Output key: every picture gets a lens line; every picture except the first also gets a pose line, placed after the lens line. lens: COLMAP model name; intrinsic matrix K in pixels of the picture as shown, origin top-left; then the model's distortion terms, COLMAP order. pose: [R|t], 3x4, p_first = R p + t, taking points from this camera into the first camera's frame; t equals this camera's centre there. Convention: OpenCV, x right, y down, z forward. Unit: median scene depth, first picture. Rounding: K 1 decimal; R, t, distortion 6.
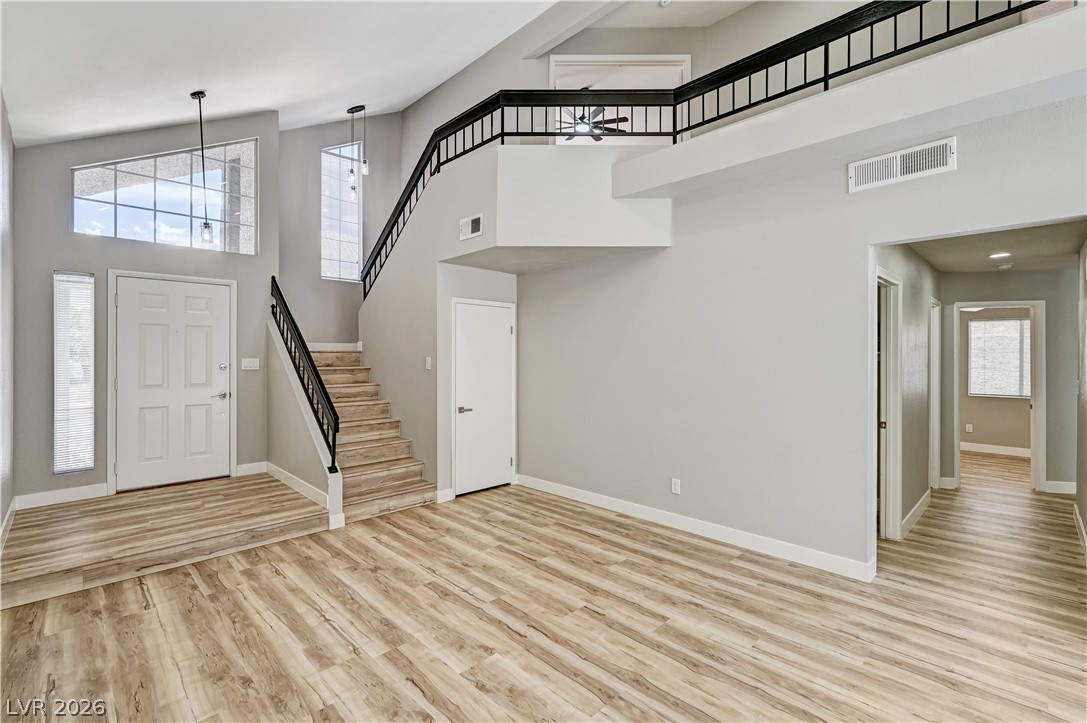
lens RADIAL K [[494.0, 0, 543.7], [0, 494.0, 355.3], [0, 0, 1]] dist [-0.005604, 0.002319]
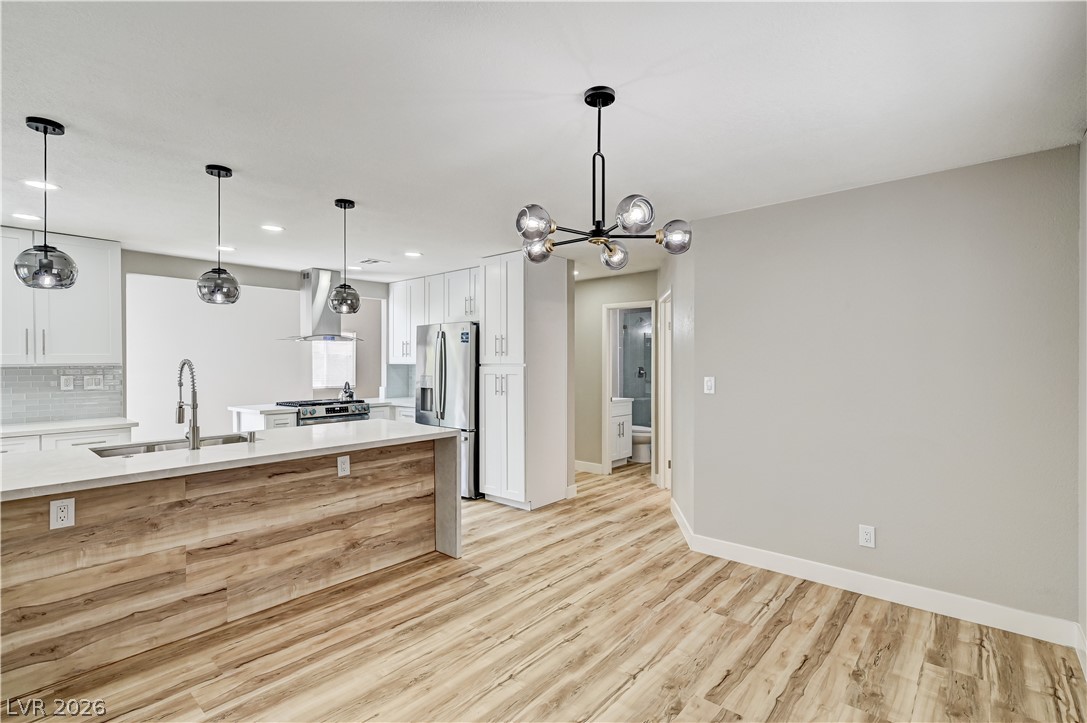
lens RADIAL K [[494.0, 0, 555.9], [0, 494.0, 367.7], [0, 0, 1]] dist [-0.005604, 0.002319]
pose [[0.086946, 0.005557, -0.996198, 3.150089], [-0.004820, 0.999975, 0.005158, 0.042424], [0.996201, 0.004353, 0.086971, 1.230753]]
